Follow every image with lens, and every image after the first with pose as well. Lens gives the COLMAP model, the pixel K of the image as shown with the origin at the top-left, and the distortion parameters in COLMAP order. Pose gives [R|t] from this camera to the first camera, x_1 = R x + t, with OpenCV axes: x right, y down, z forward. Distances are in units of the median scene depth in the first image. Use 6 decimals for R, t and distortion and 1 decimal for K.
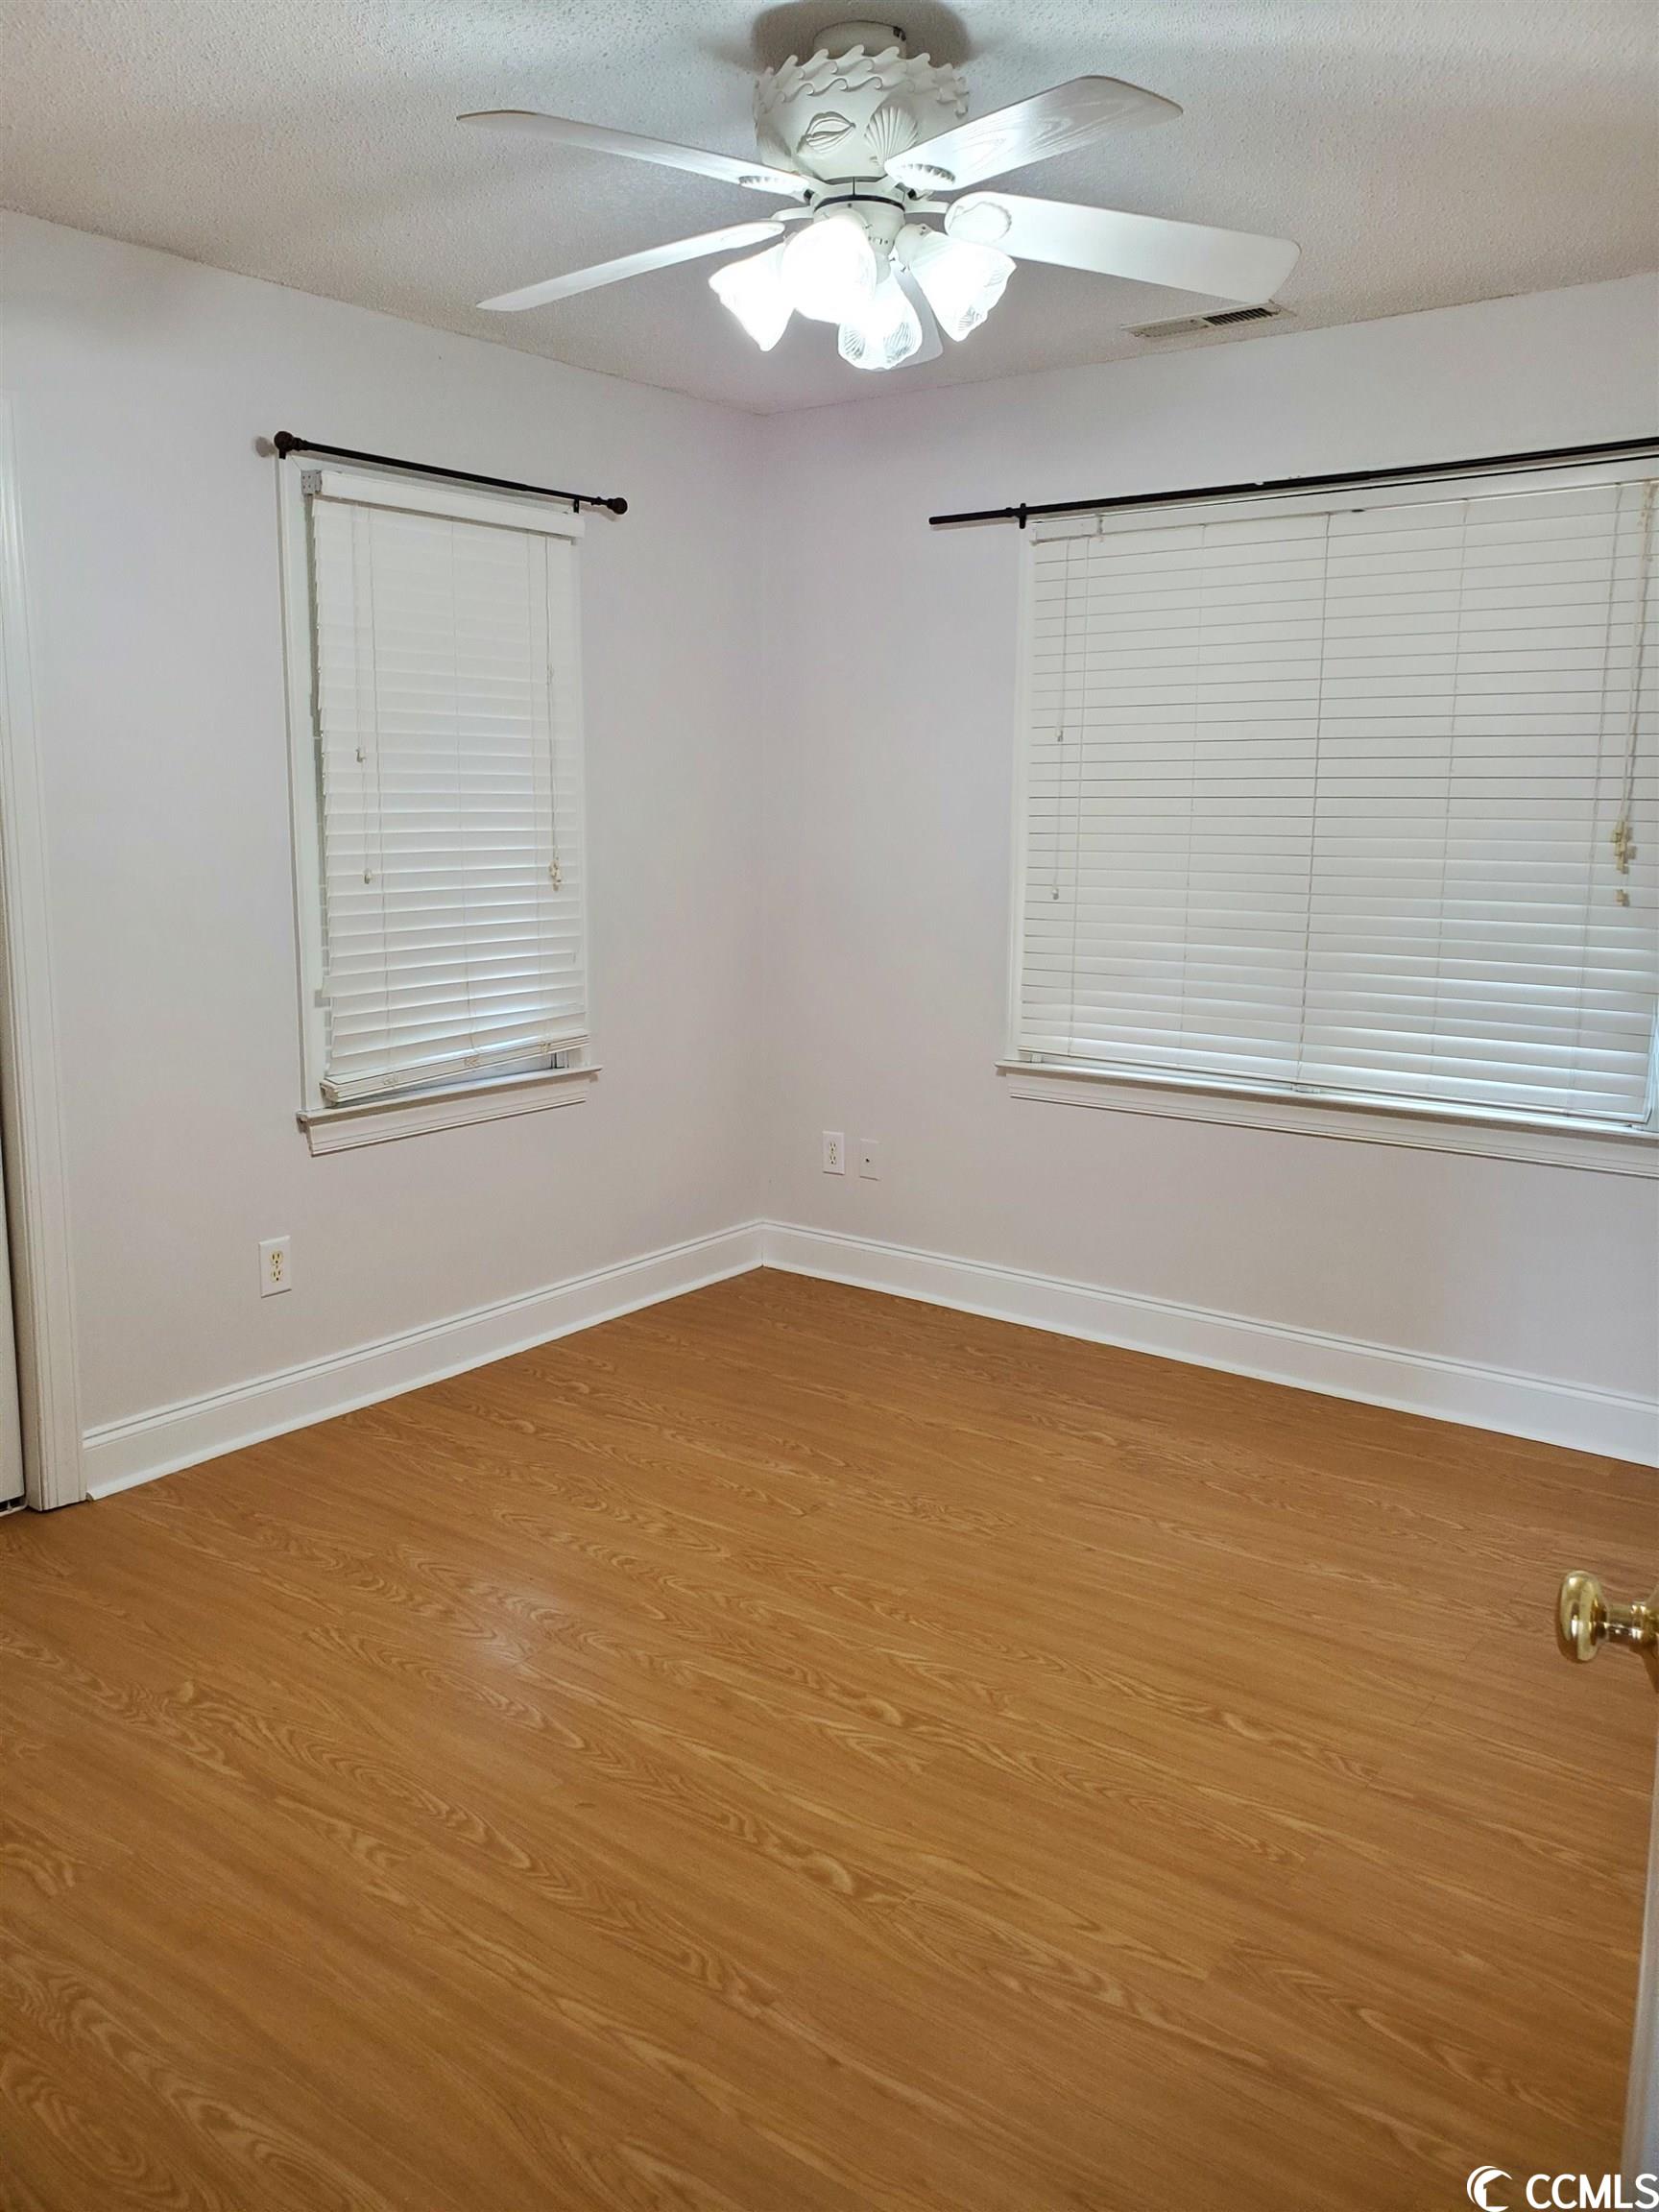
lens RADIAL K [[1720.8, 0, 802.4], [0, 1720.8, 1079.7], [0, 0, 1]] dist [-0.003510, 0.048131]
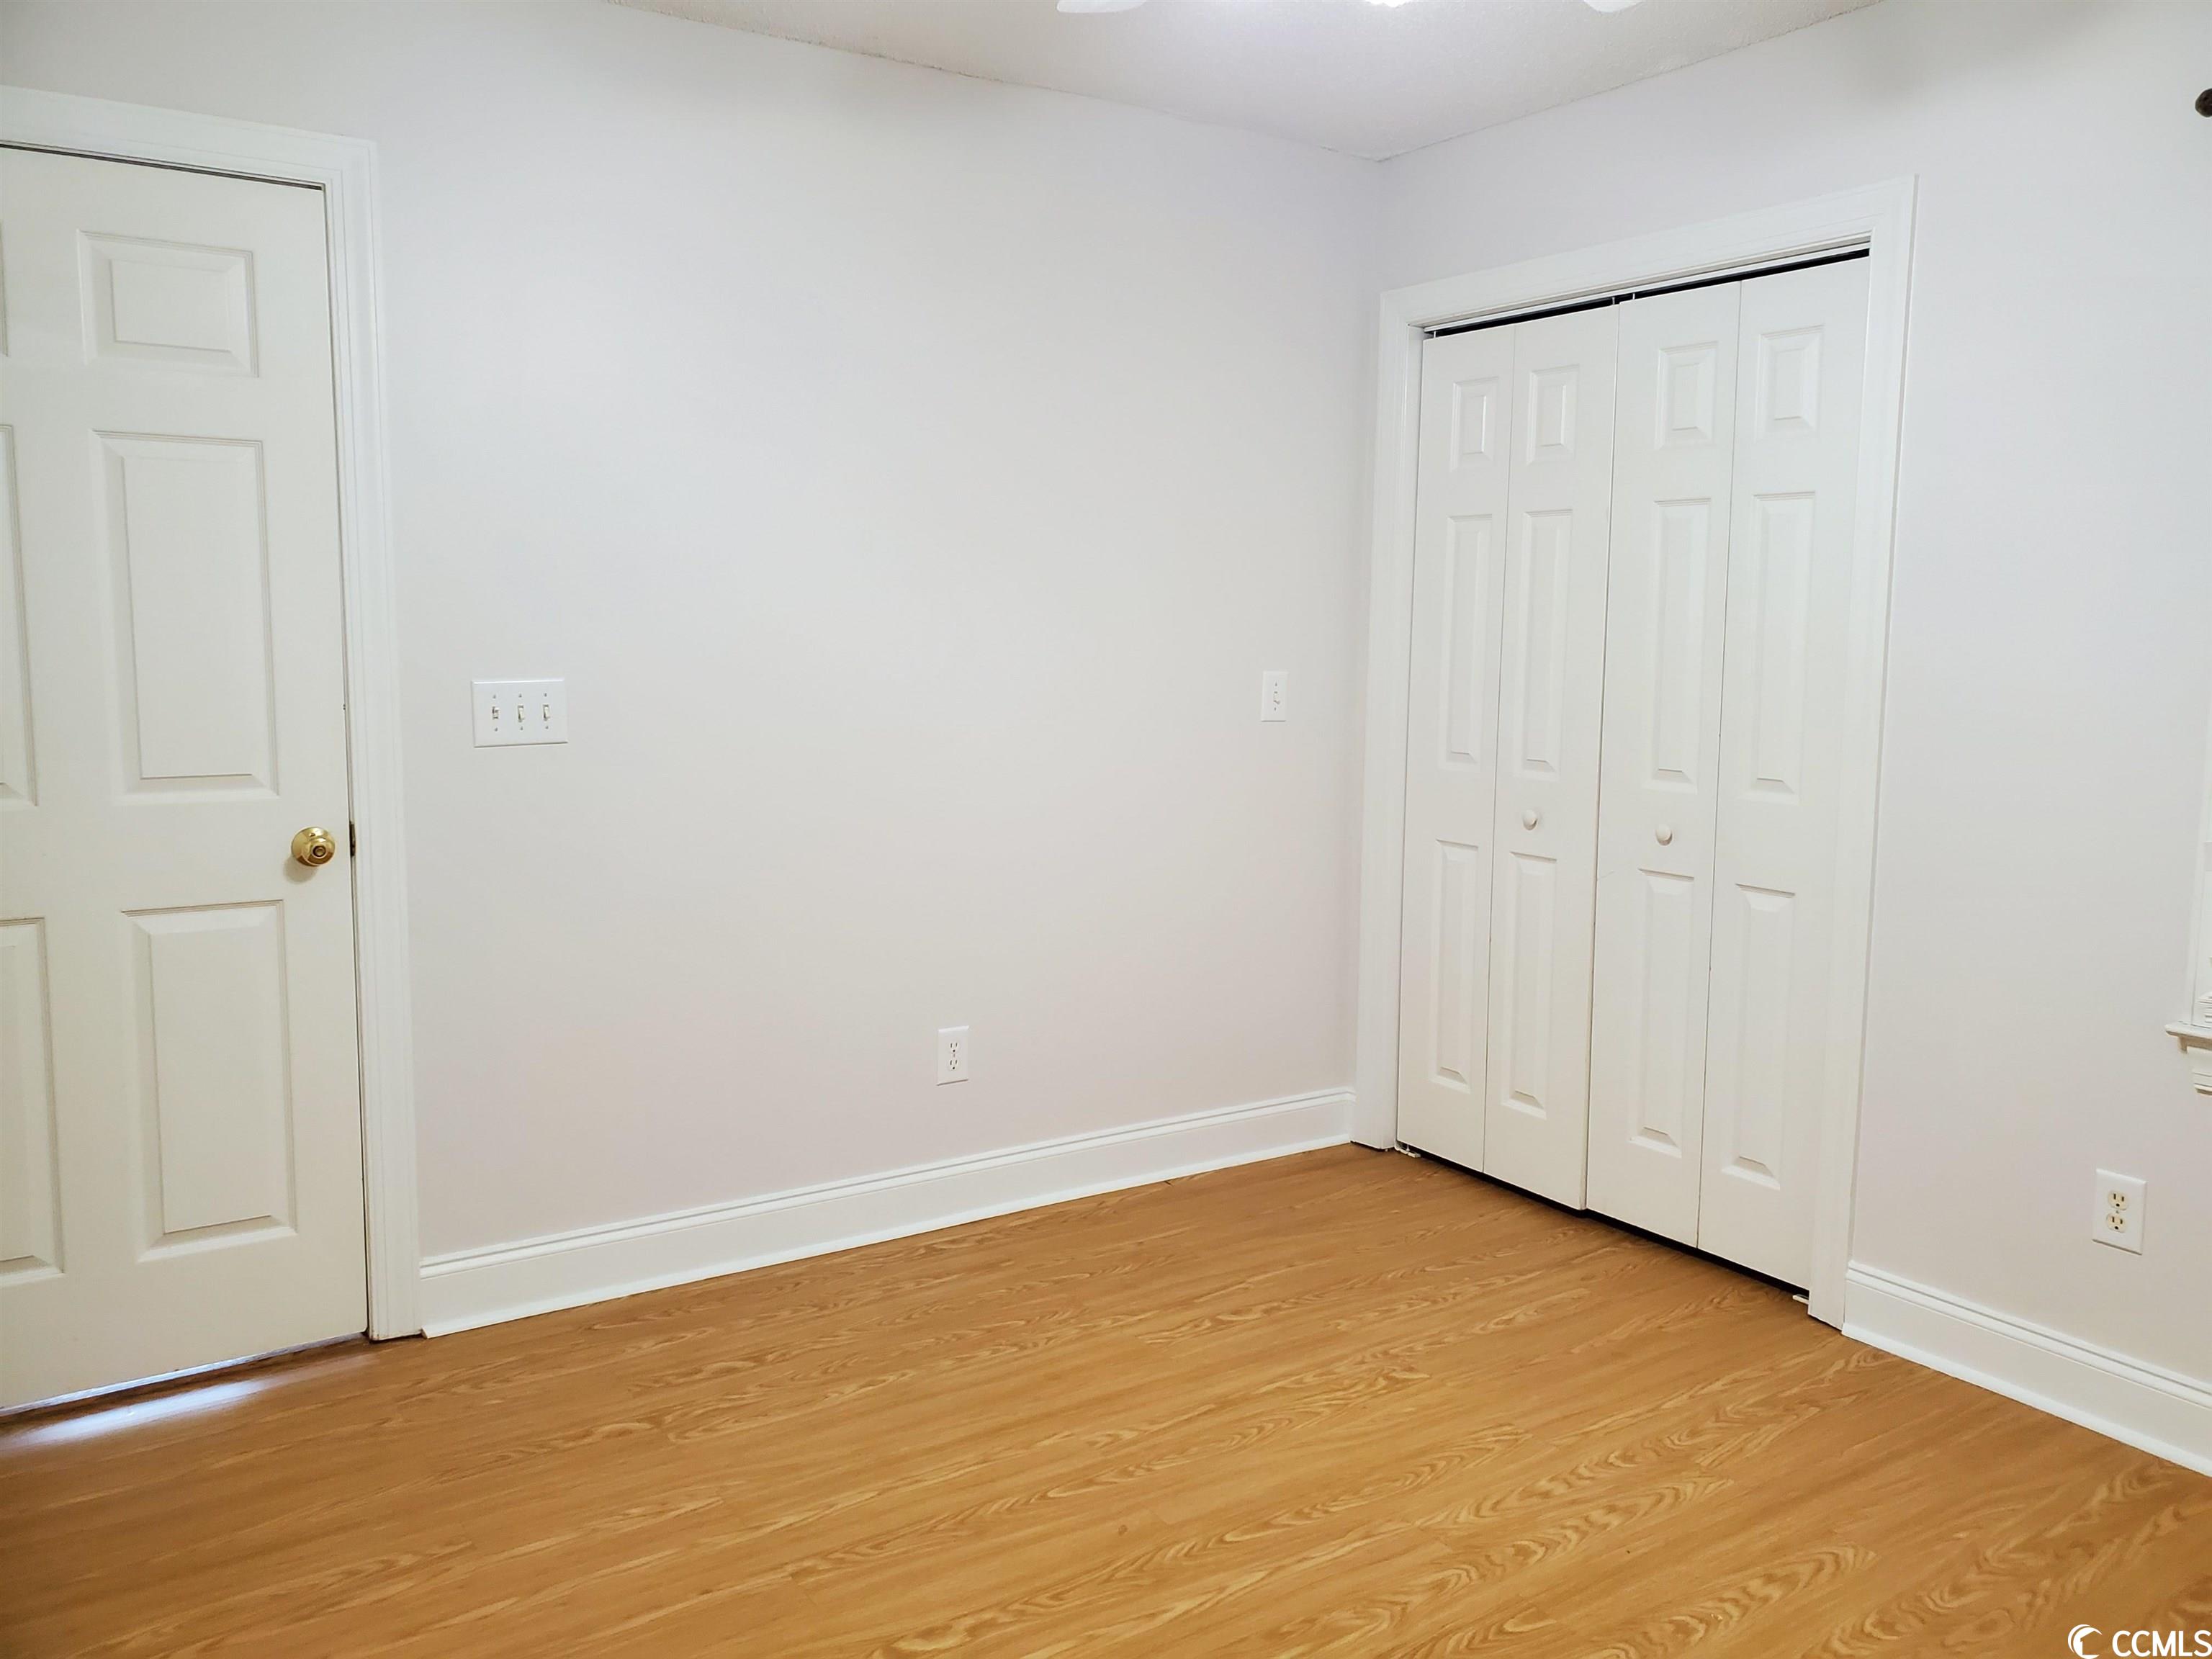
lens RADIAL K [[1720.8, 0, 1121.3], [0, 1720.8, 809.1], [0, 0, 1]] dist [-0.003510, 0.048131]
pose [[-0.306531, 0.107418, -0.945780, 0.725945], [-0.164229, 0.972743, 0.163708, -0.159054], [0.937586, 0.205506, -0.280535, 1.060600]]
